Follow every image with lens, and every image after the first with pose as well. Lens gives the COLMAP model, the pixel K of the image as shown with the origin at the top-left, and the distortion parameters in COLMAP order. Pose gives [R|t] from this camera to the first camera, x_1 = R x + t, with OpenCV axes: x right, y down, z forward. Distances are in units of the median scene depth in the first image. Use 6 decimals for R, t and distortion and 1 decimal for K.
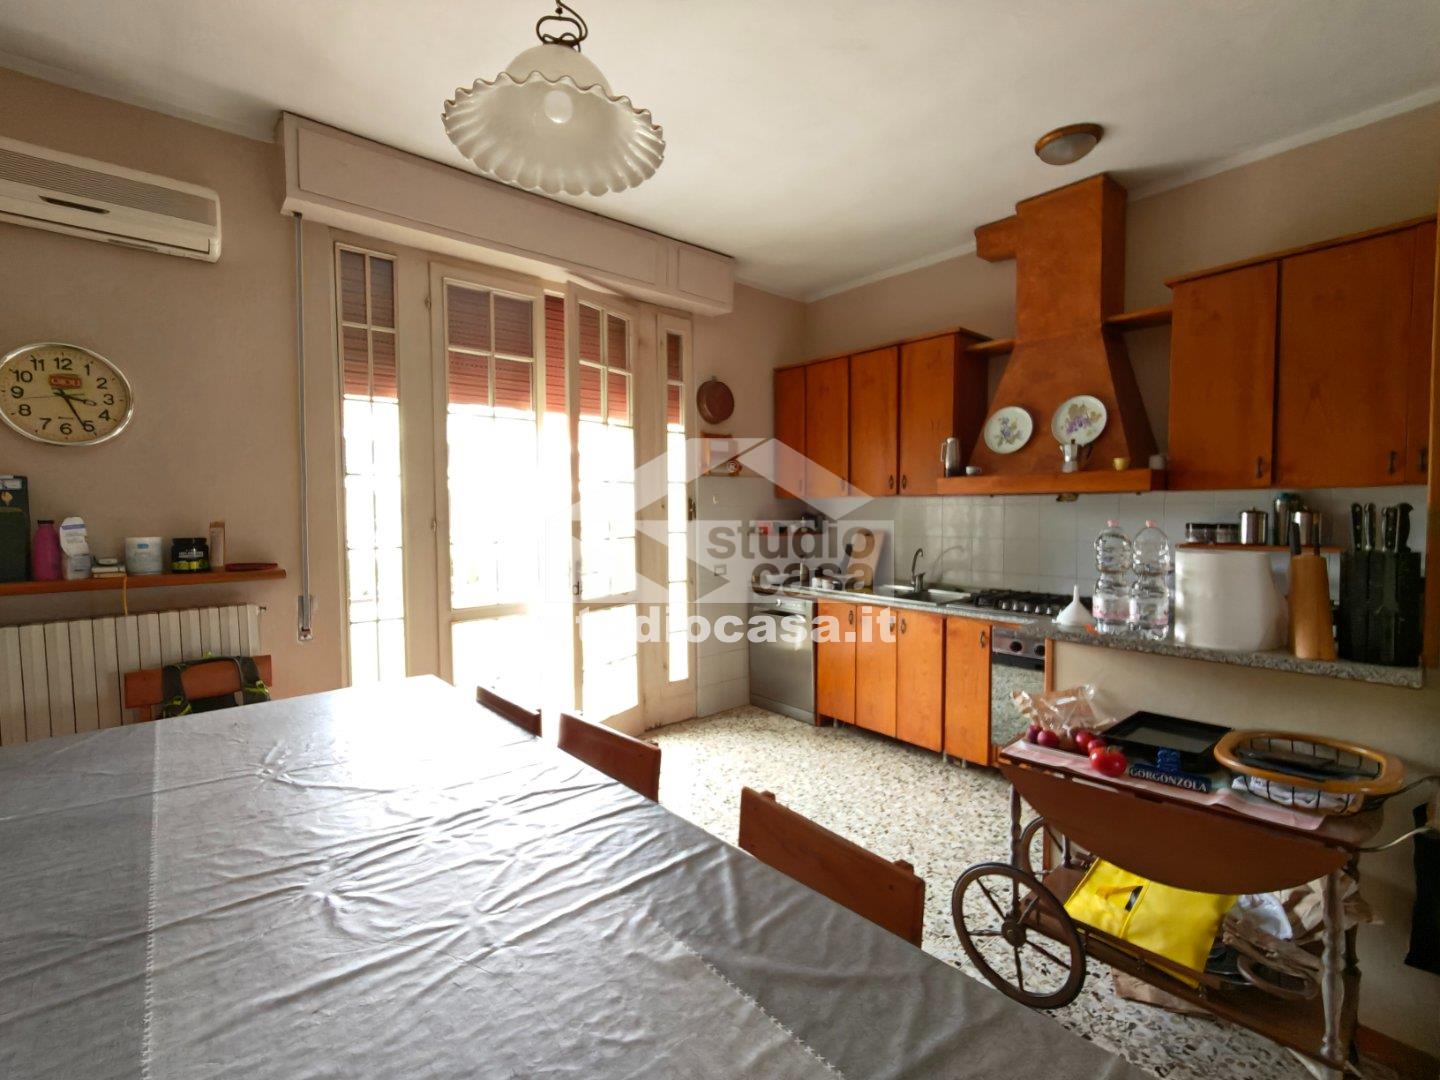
lens RADIAL K [[635.6, 0, 695.9], [0, 635.6, 535.6], [0, 0, 1]] dist [-0.002970, 0.000396]
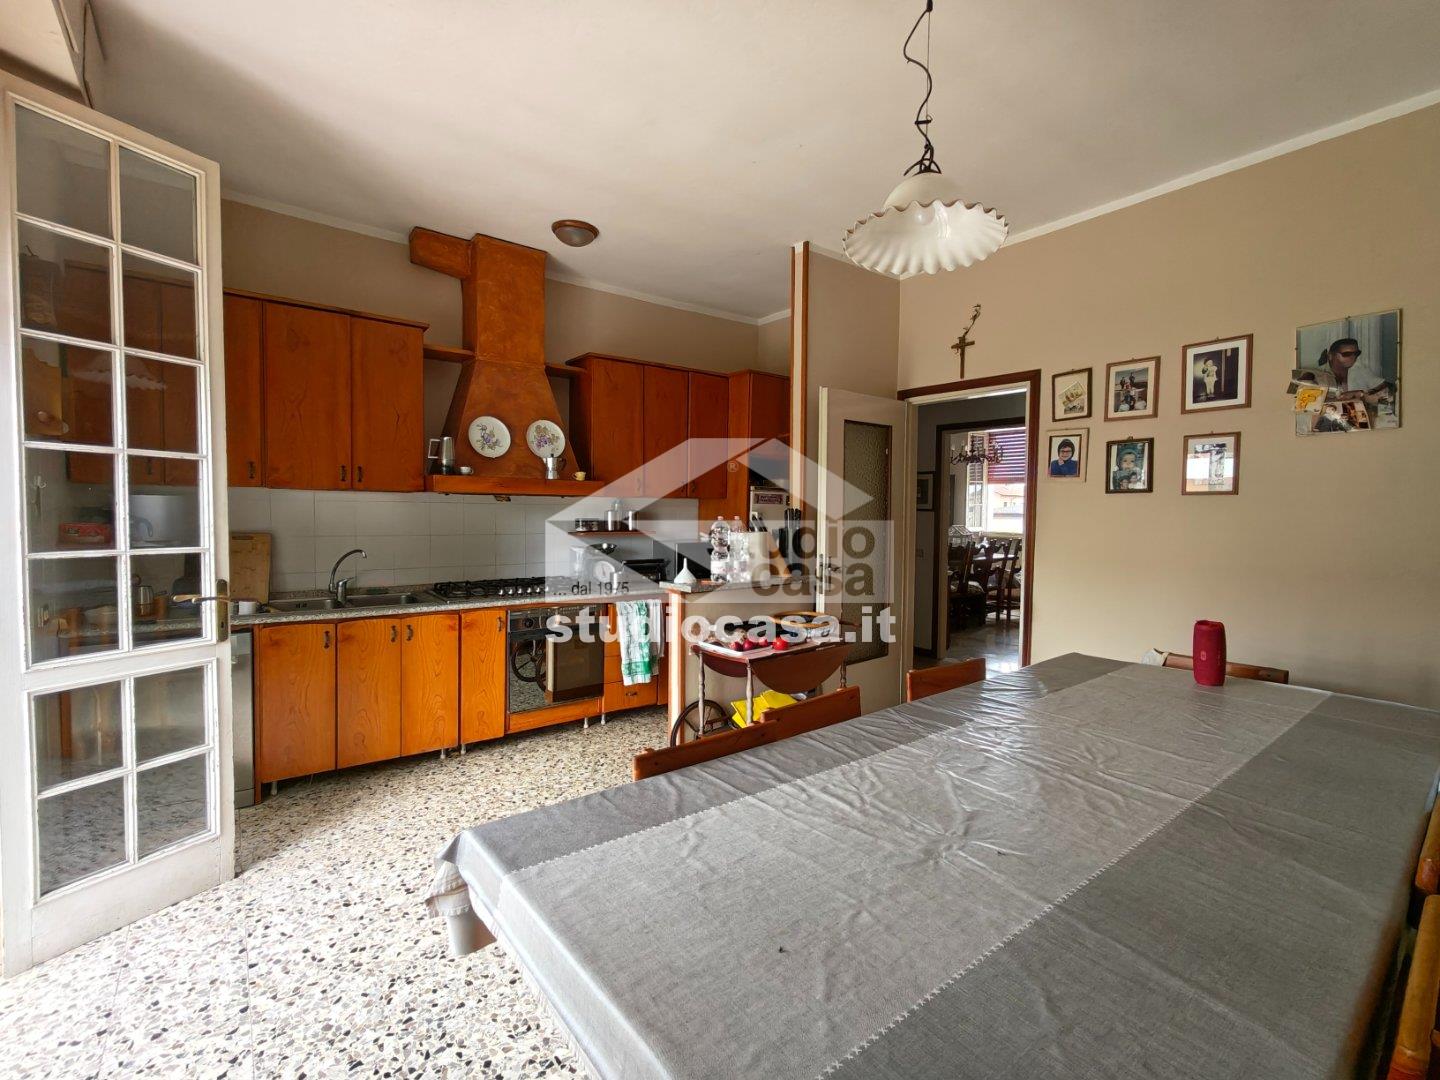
lens RADIAL K [[651.8, 0, 720.0], [0, 651.8, 540.0], [0, 0, 1]] dist [-0.000817, 0.000267]
pose [[0.051797, -0.030841, 0.998181, -0.652030], [0.034506, 0.998981, 0.029075, -0.003333], [-0.998061, 0.032938, 0.052809, 0.546143]]
